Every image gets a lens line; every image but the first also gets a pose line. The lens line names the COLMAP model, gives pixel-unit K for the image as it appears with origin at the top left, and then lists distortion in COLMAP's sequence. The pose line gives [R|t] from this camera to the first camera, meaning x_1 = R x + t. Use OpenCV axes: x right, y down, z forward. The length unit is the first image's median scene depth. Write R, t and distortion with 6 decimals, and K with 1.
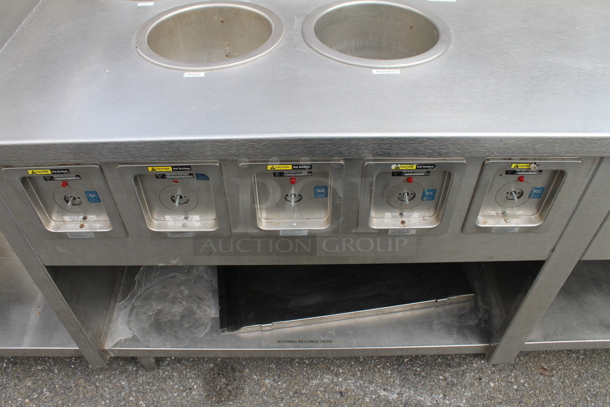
lens RADIAL K [[485.4, 0, 303.9], [0, 485.4, 202.3], [0, 0, 1]] dist [-0.035292, 0.005435]
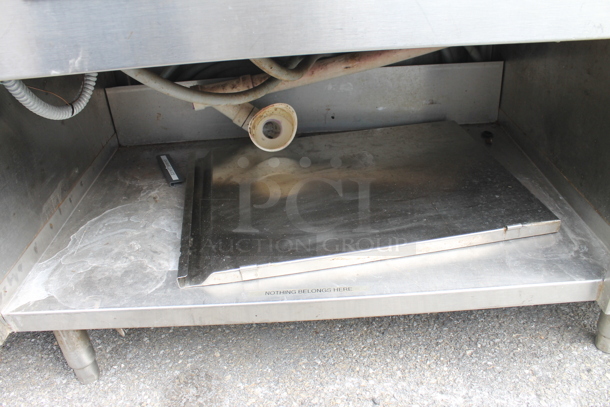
lens RADIAL K [[480.8, 0, 305.4], [0, 480.8, 203.7], [0, 0, 1]] dist [-0.068769, 0.037694]
pose [[0.997923, -0.055182, -0.033245, 0.022427], [0.044398, 0.963015, -0.265765, 0.309492], [0.046680, 0.263736, 0.963465, 0.327454]]
